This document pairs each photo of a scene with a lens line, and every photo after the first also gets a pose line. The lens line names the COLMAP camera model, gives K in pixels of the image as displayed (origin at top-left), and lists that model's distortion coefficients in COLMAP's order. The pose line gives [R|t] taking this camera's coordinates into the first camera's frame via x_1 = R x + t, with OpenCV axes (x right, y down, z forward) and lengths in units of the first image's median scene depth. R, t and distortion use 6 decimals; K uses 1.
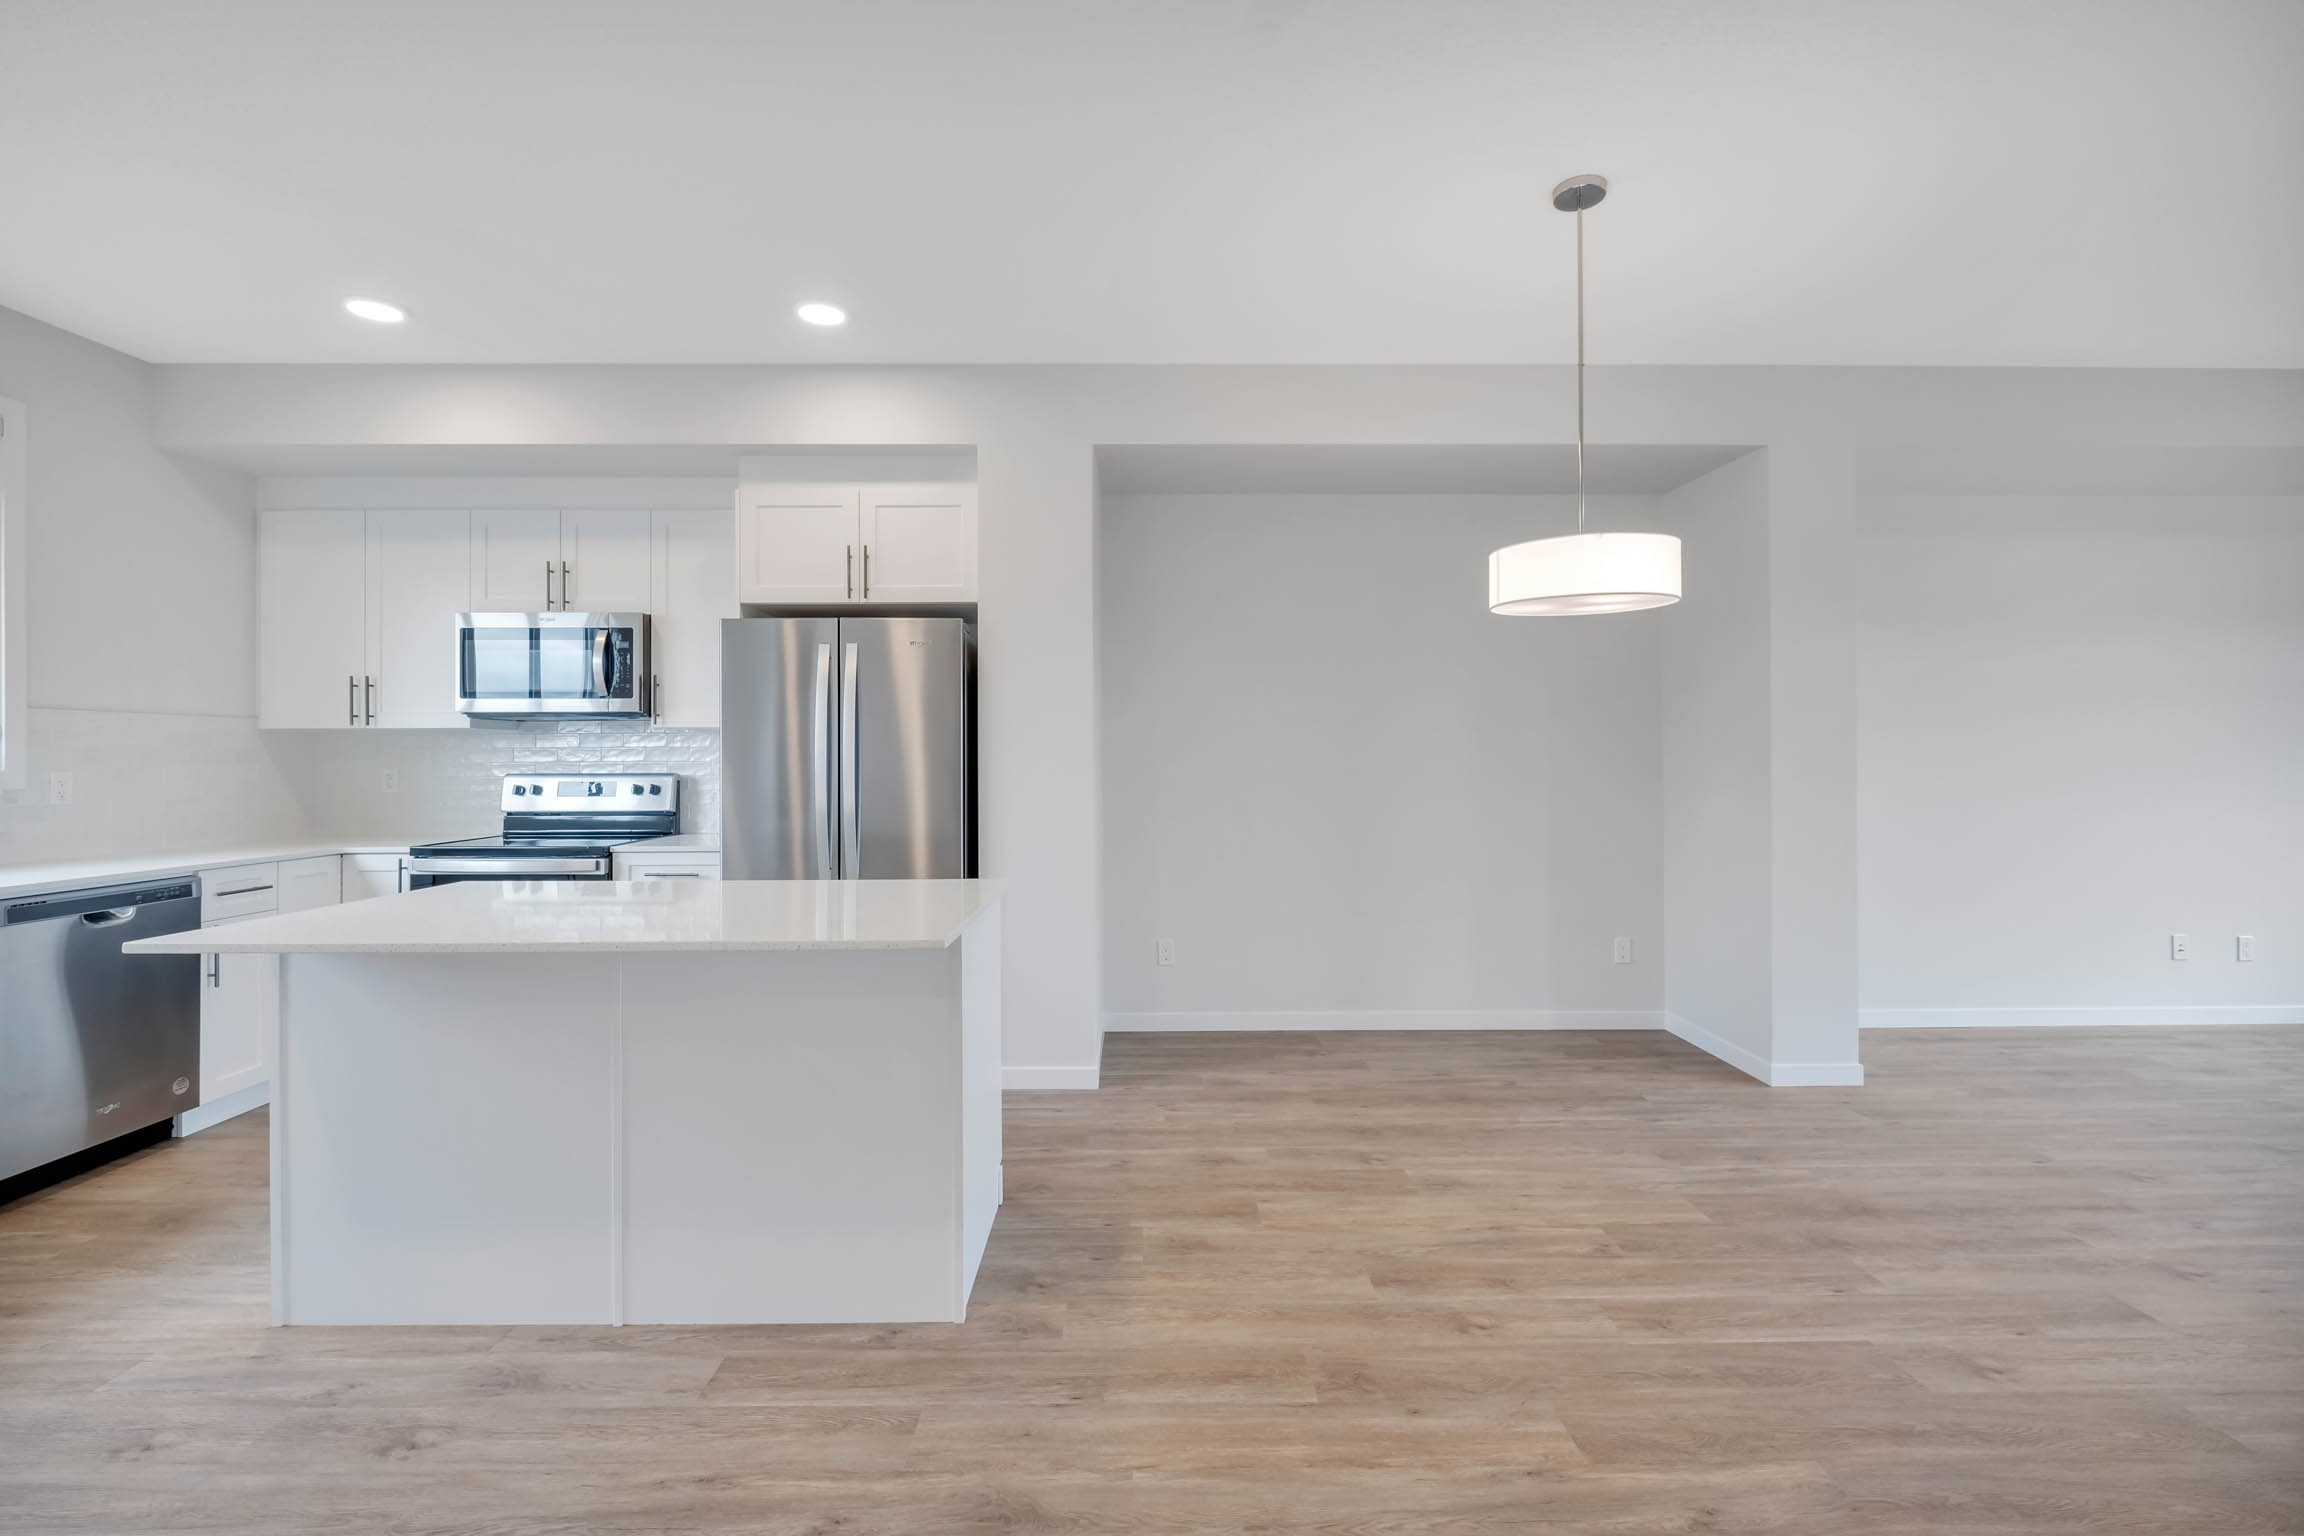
lens RADIAL K [[988.3, 0, 1152.7], [0, 988.3, 748.9], [0, 0, 1]] dist [-0.000782, -0.003351]
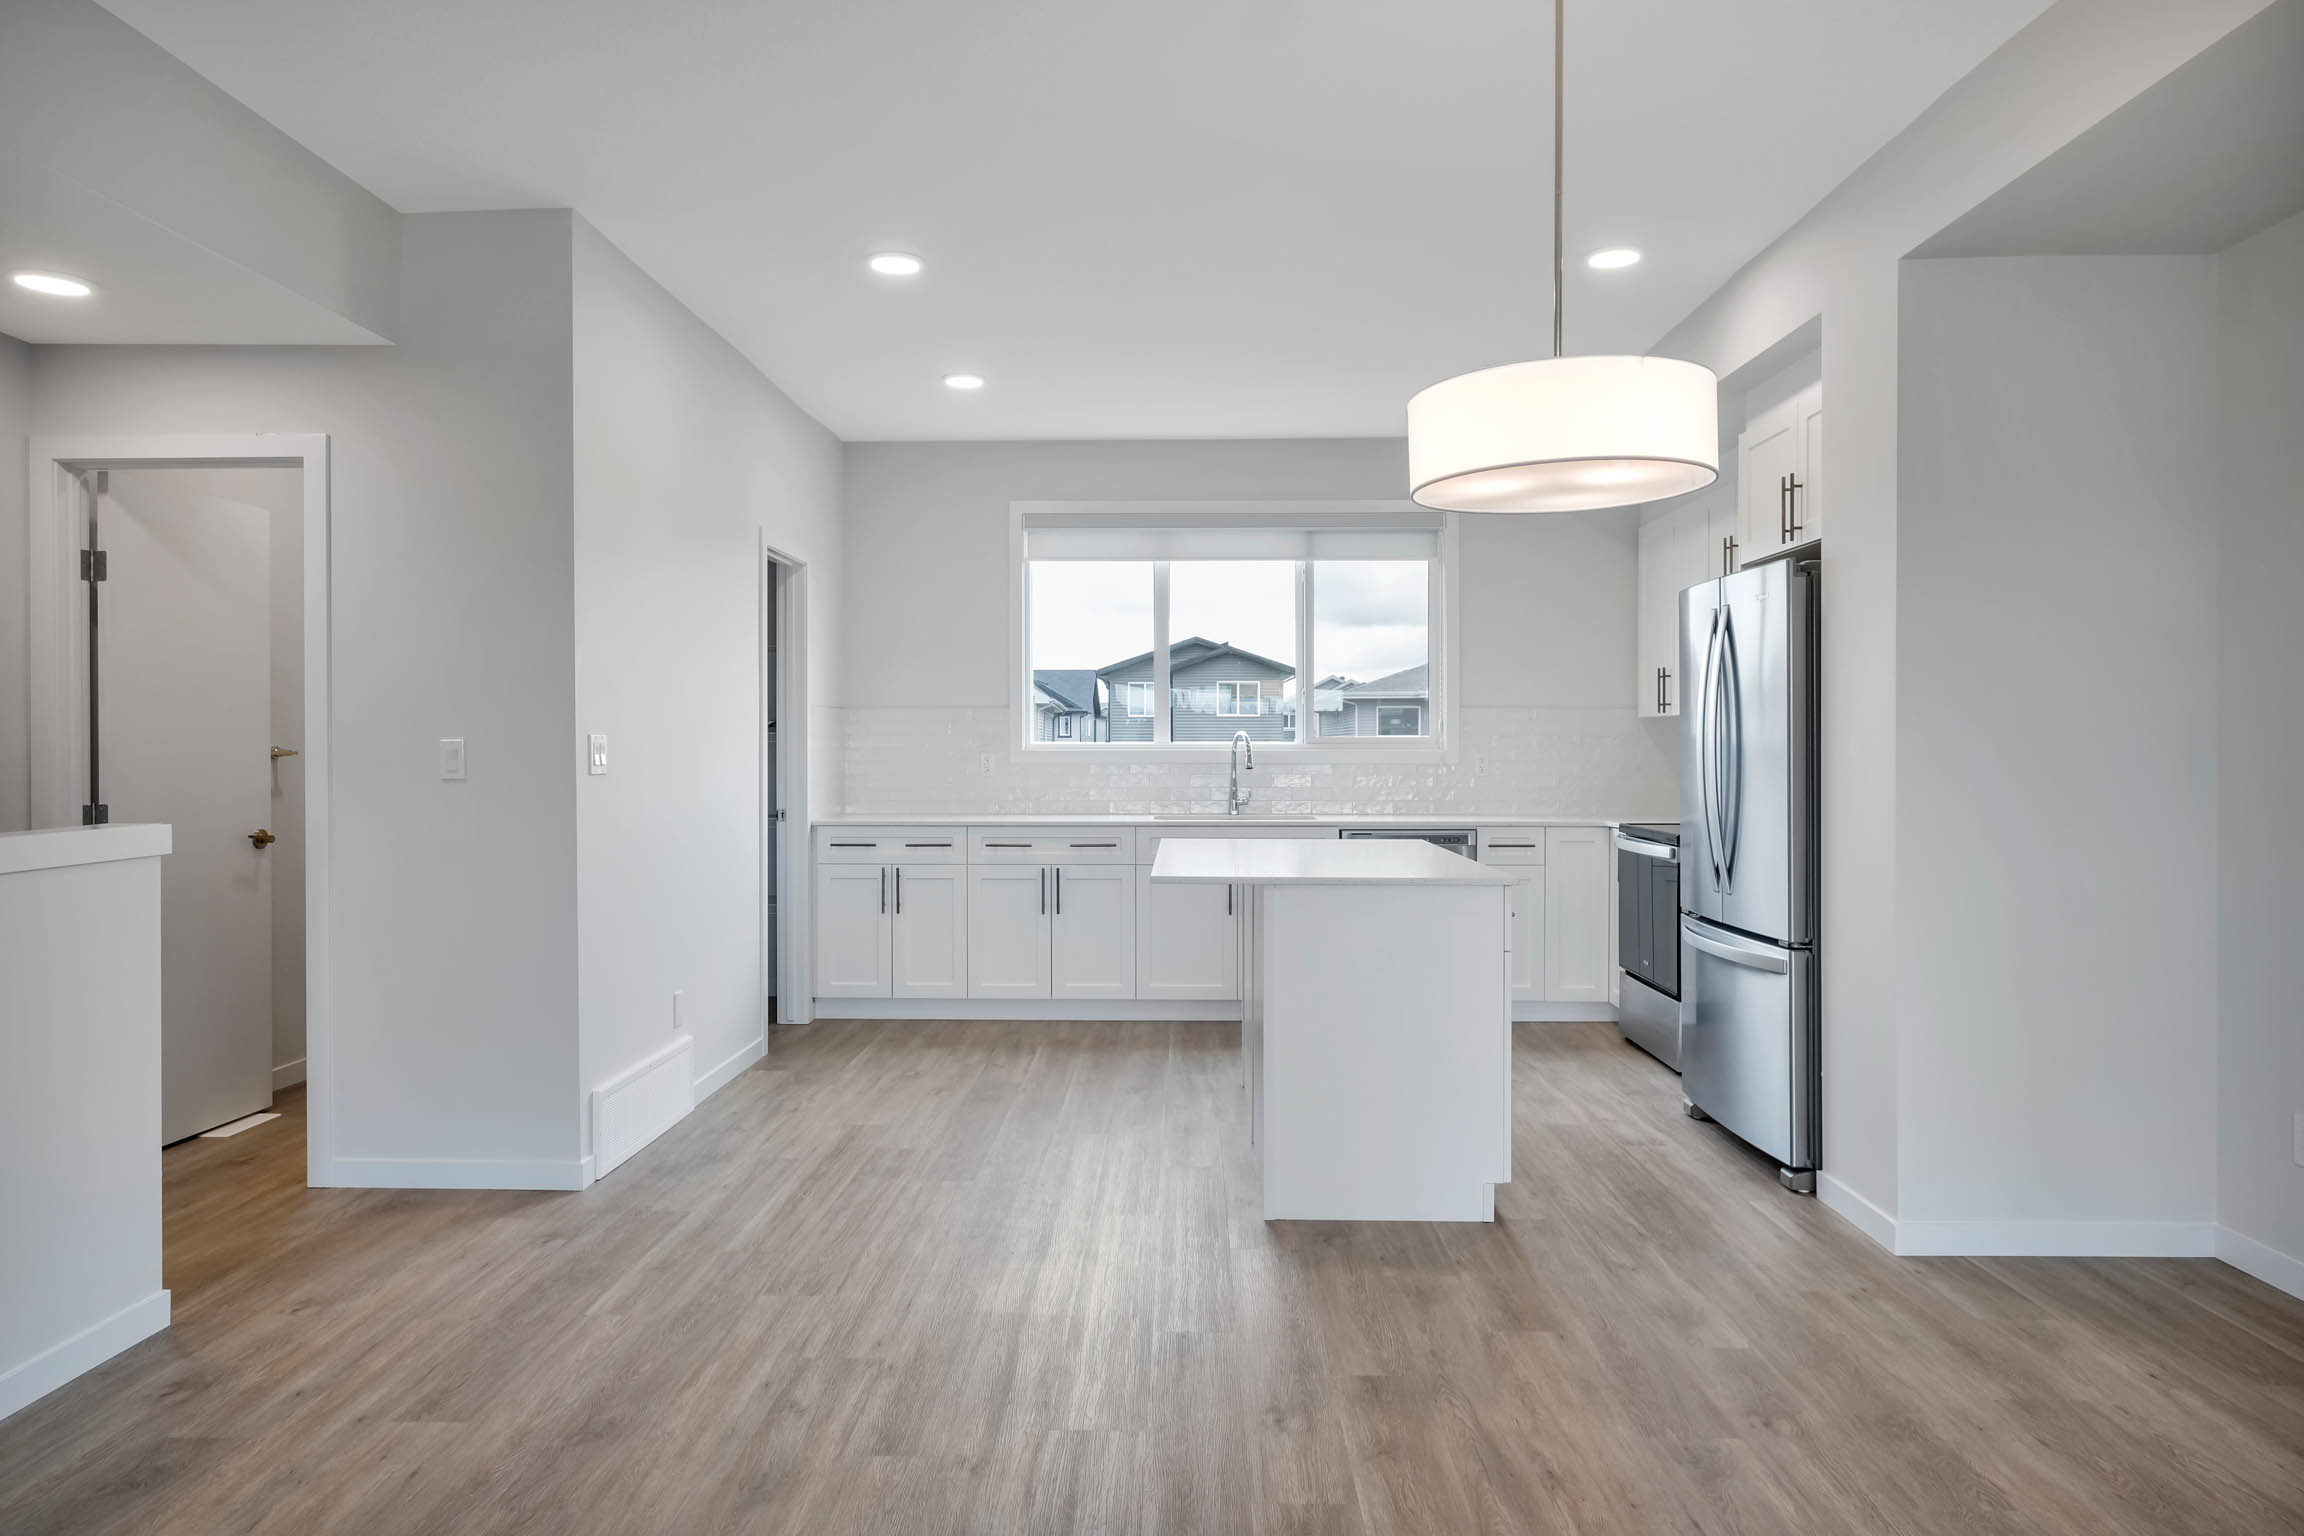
lens RADIAL K [[1469.4, 0, 1147.5], [0, 1469.4, 742.9], [0, 0, 1]] dist [0.001089, -0.000143]
pose [[-0.037047, 0.002484, -0.999310, 1.142969], [0.006239, 0.999978, 0.002255, 0.002829], [0.999294, -0.006152, -0.037061, 0.673518]]
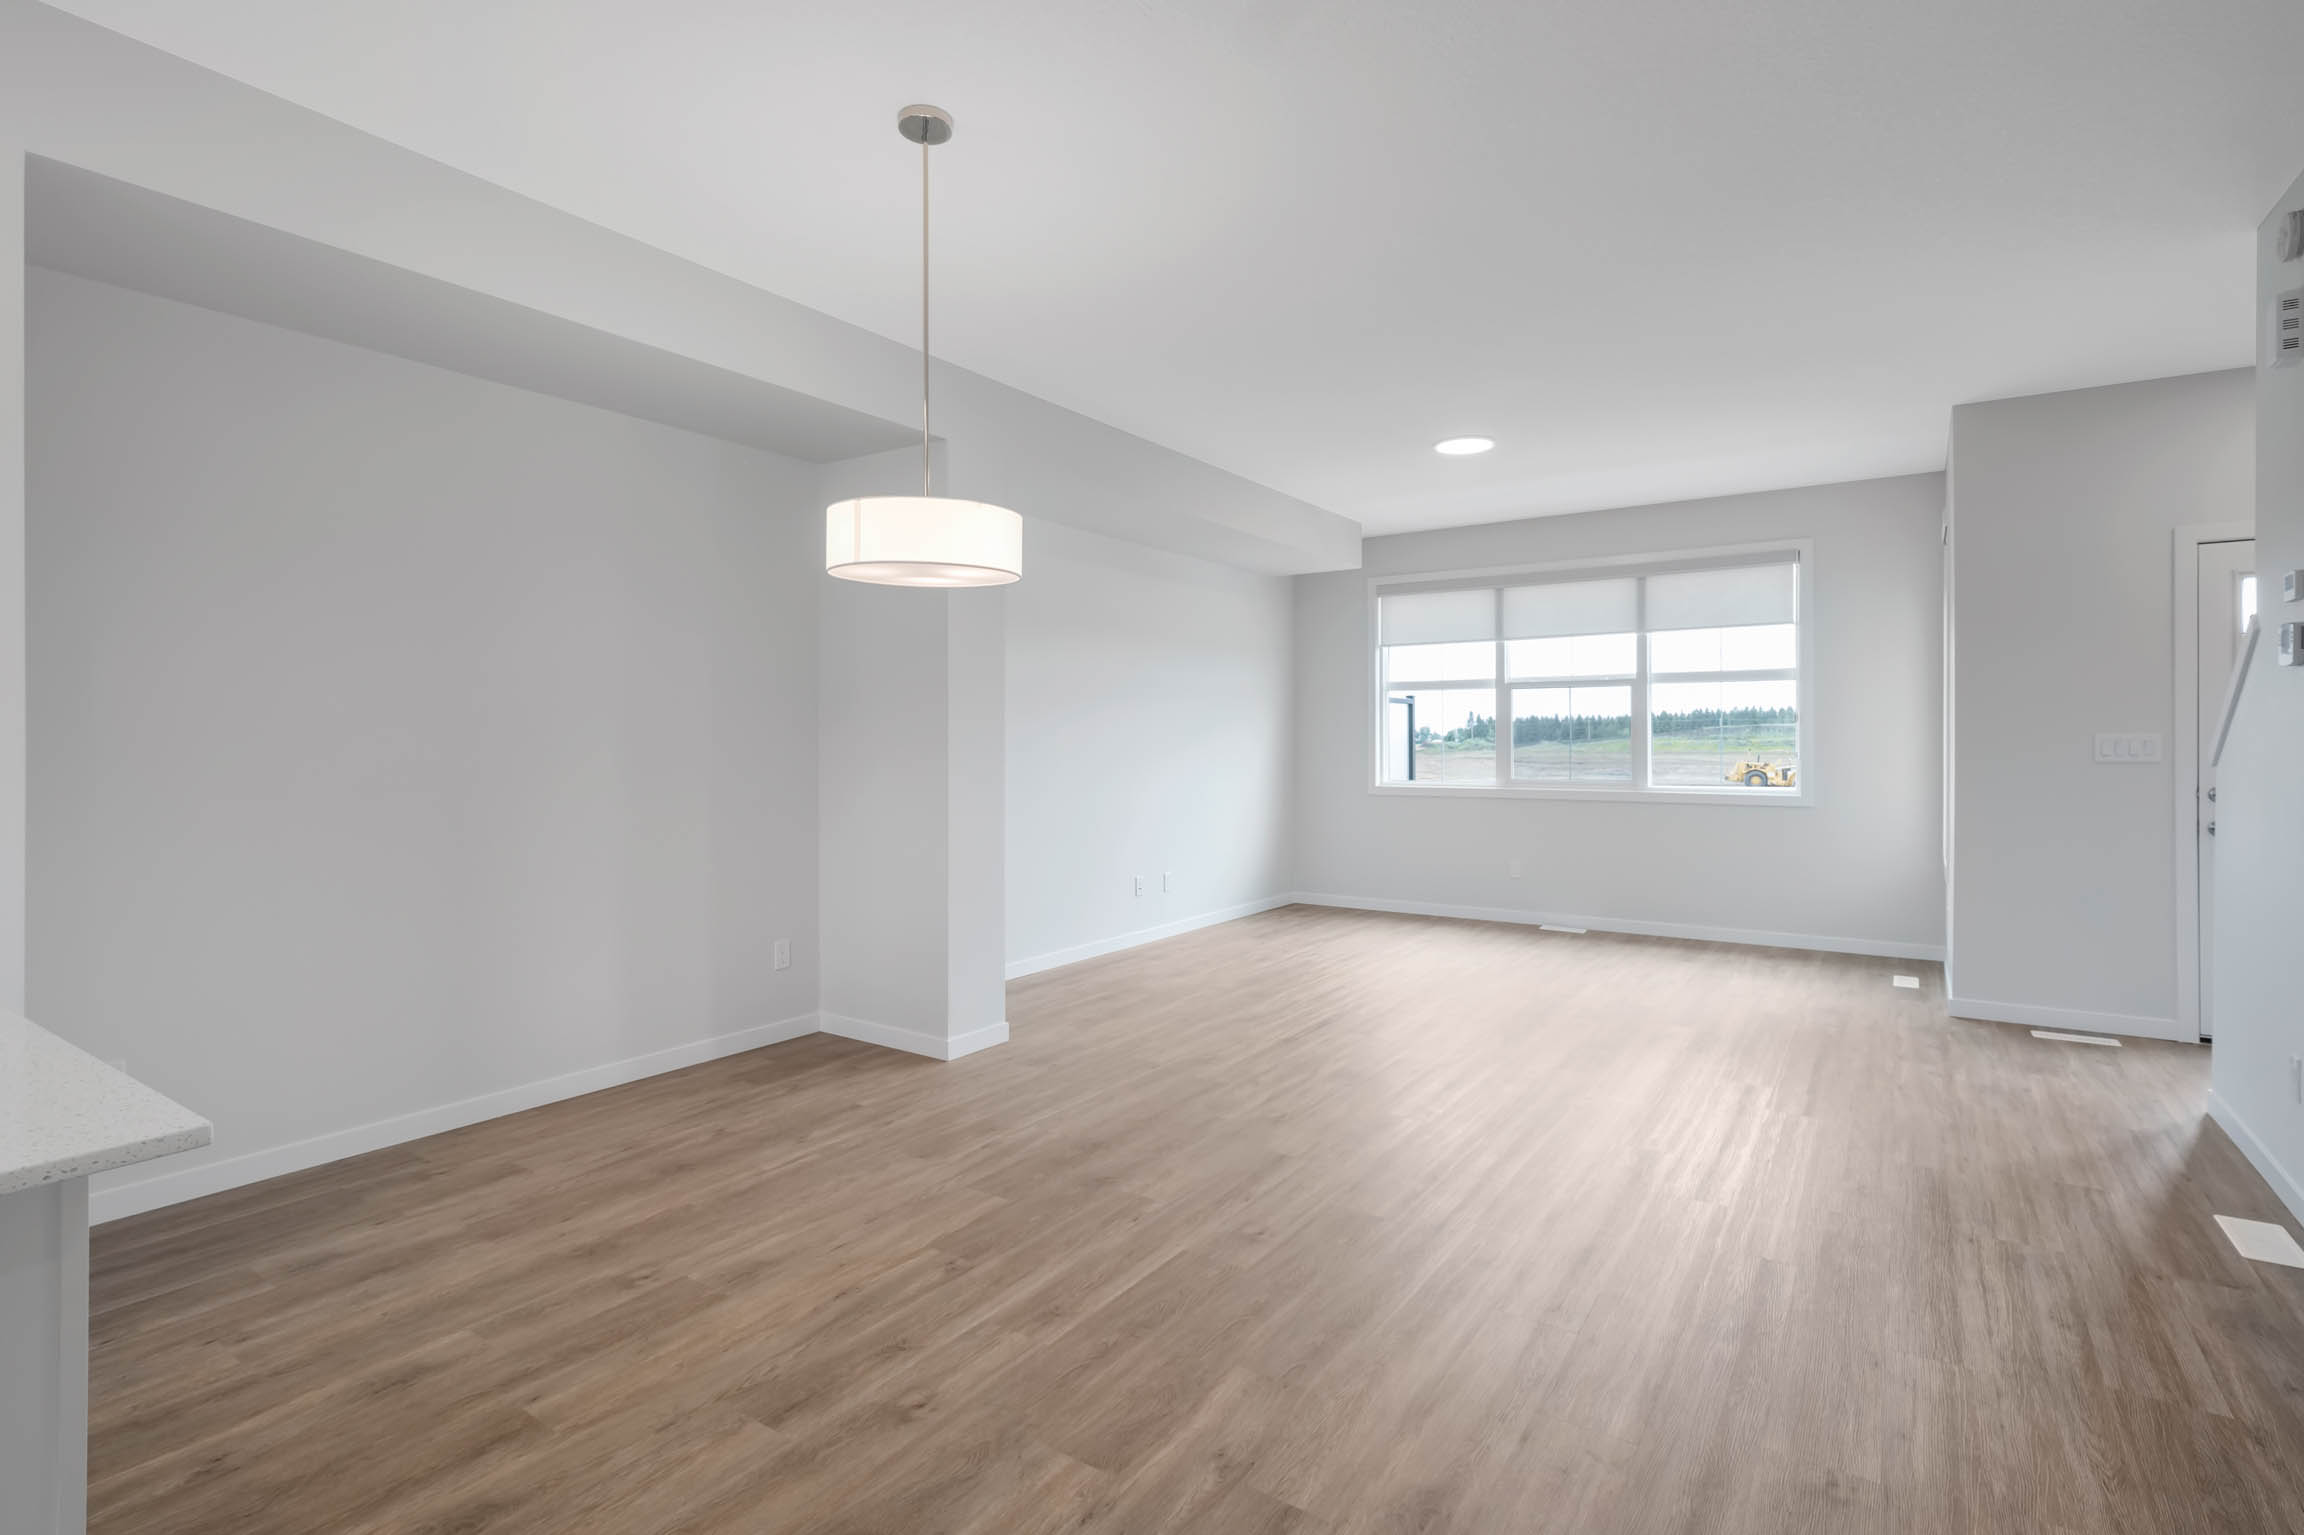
lens RADIAL K [[1103.5, 0, 1151.7], [0, 1103.5, 736.9], [0, 0, 1]] dist [-0.000517, -0.000748]
pose [[0.574255, 0.002337, 0.818673, -0.240600], [-0.003640, 0.999993, -0.000301, 0.004398], [-0.818668, -0.002808, 0.574260, 0.207359]]
